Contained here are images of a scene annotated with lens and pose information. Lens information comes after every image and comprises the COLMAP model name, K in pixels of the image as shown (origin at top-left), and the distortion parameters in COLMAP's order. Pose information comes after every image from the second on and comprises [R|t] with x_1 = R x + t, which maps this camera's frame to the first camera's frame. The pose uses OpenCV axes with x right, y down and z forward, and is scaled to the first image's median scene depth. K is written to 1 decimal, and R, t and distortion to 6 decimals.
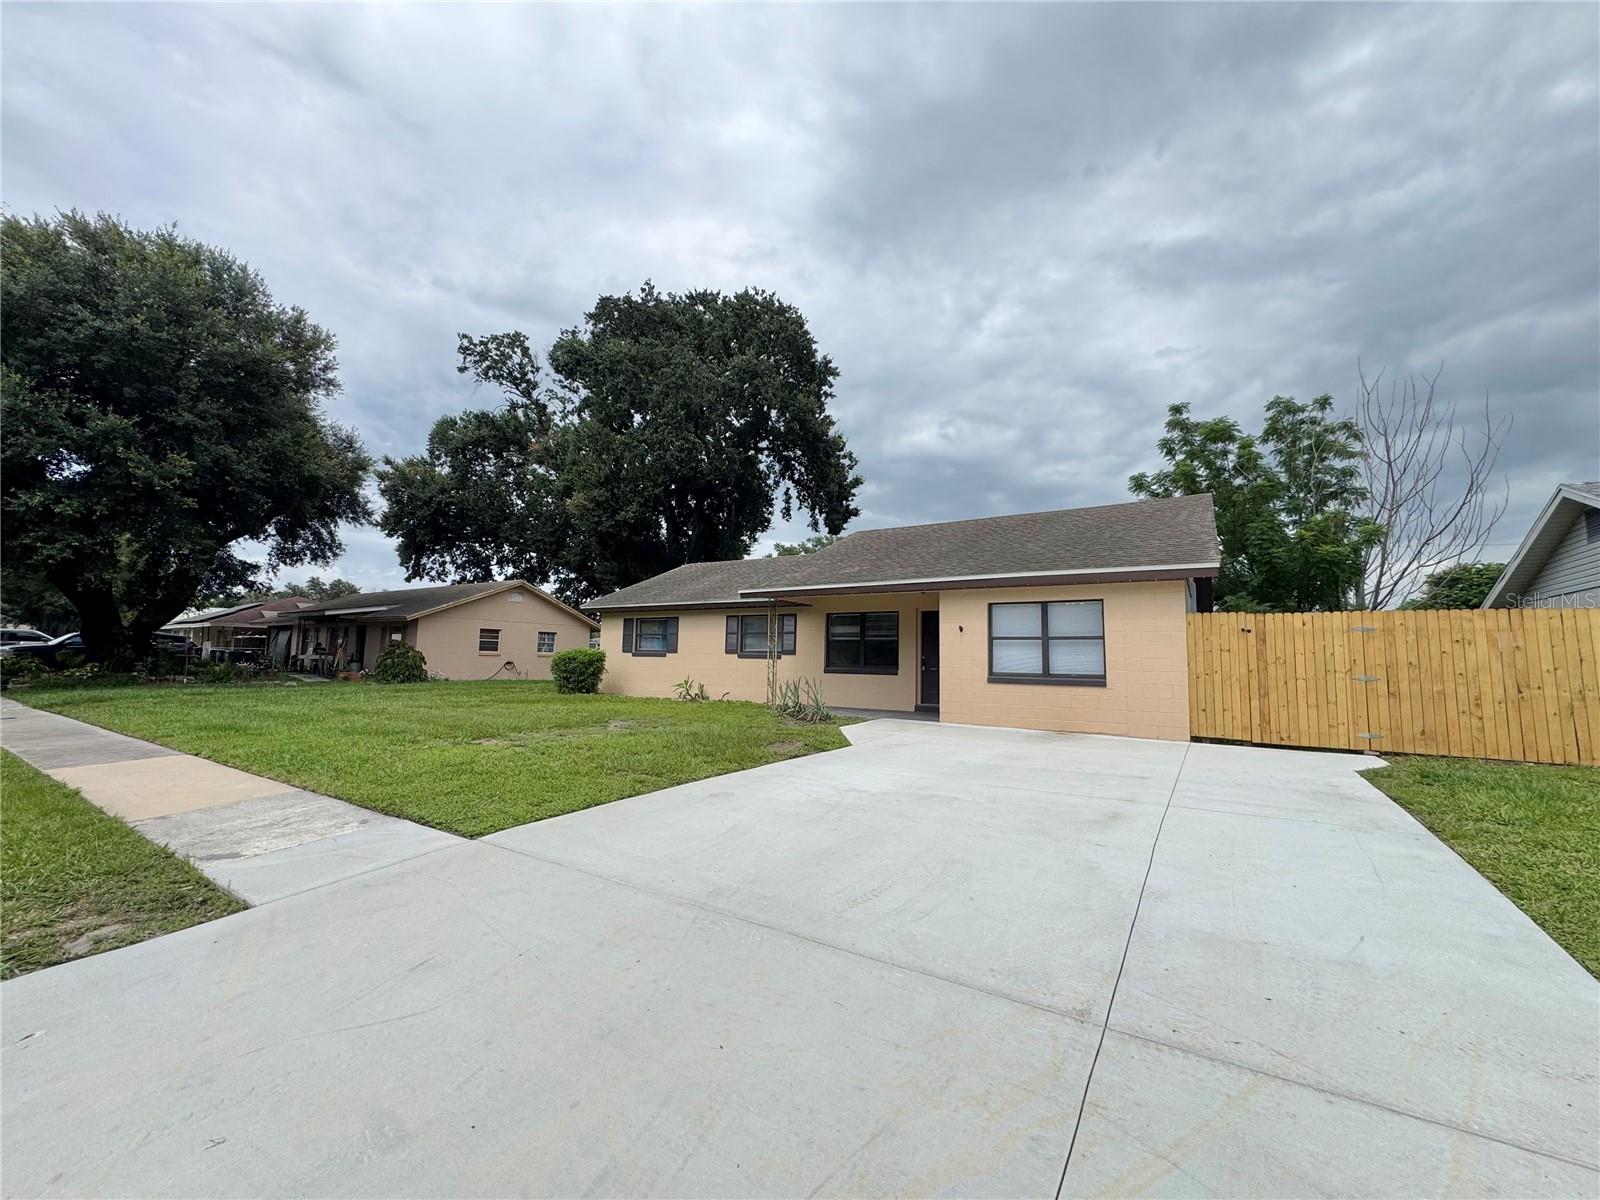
lens RADIAL K [[636.1, 0, 802.0], [0, 636.1, 599.3], [0, 0, 1]] dist [-0.003896, 0.000204]
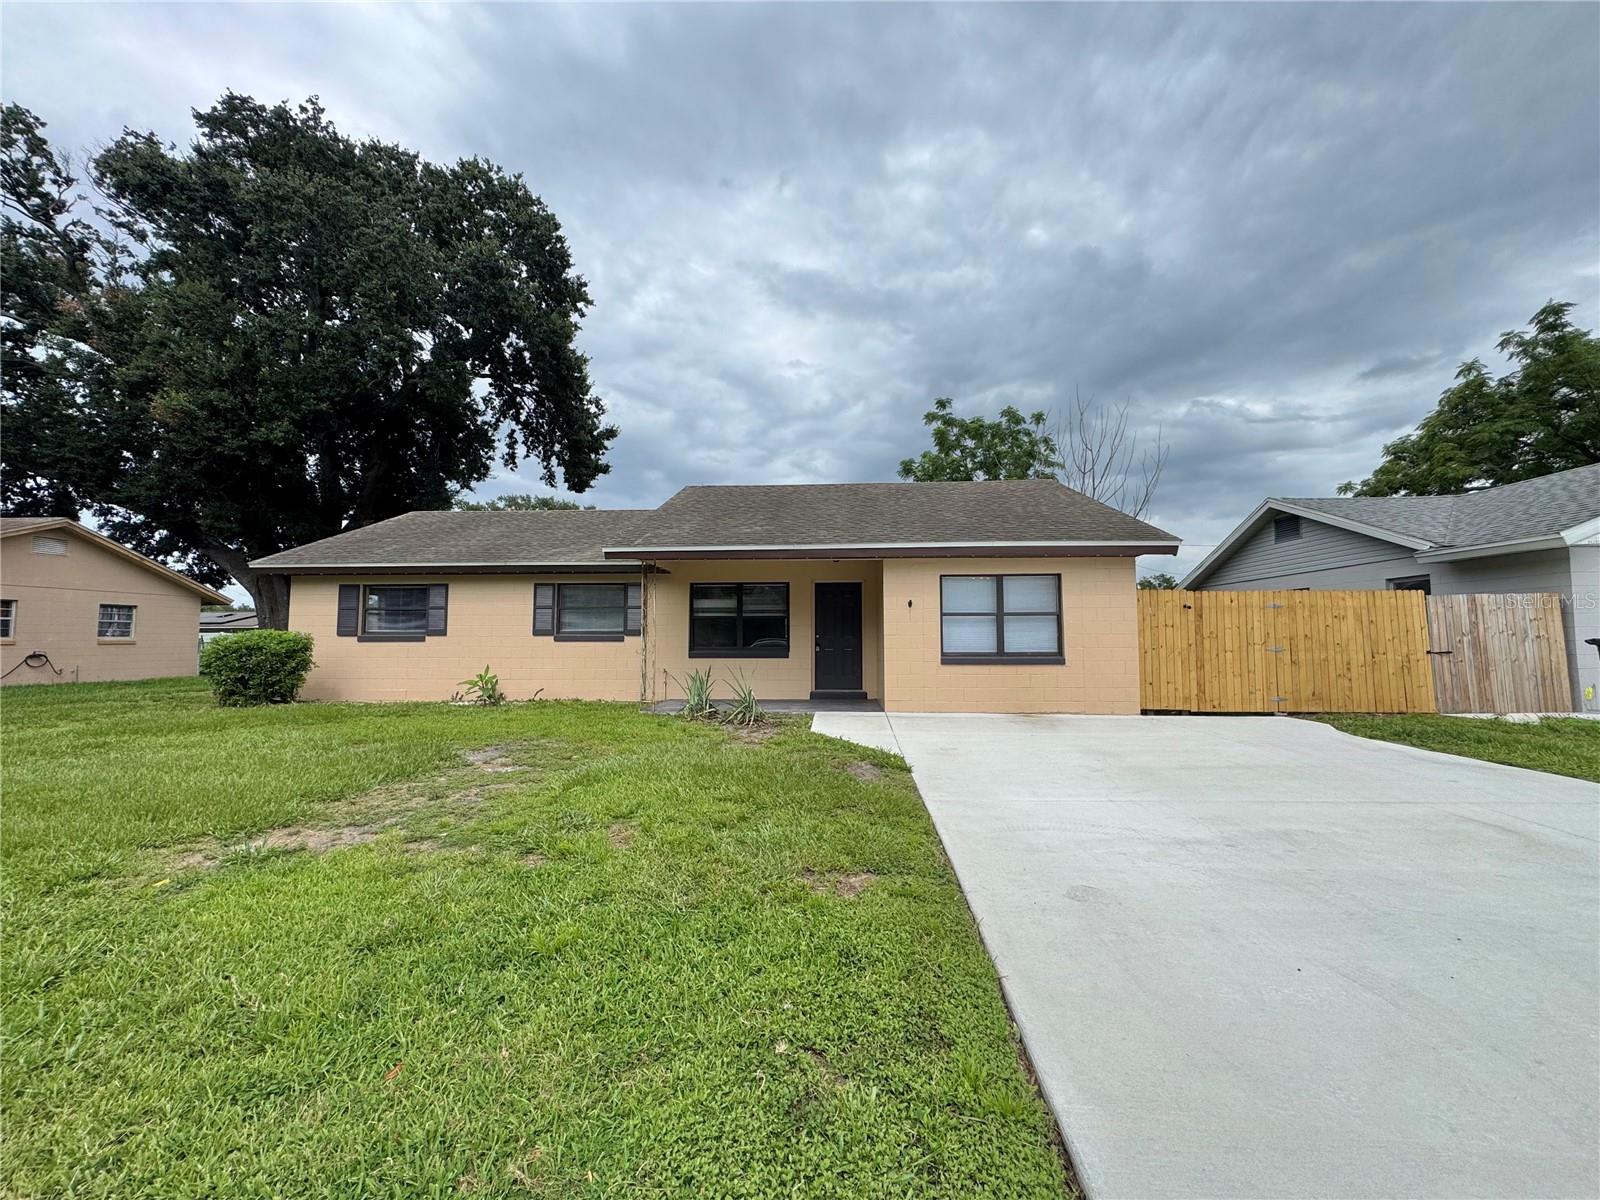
lens RADIAL K [[636.1, 0, 802.0], [0, 636.1, 599.3], [0, 0, 1]] dist [-0.003896, 0.000204]
pose [[0.870465, 0.010001, 0.492129, -0.120477], [-0.029090, 0.999091, 0.031150, 0.007037], [-0.491370, -0.041431, 0.869965, 0.124847]]
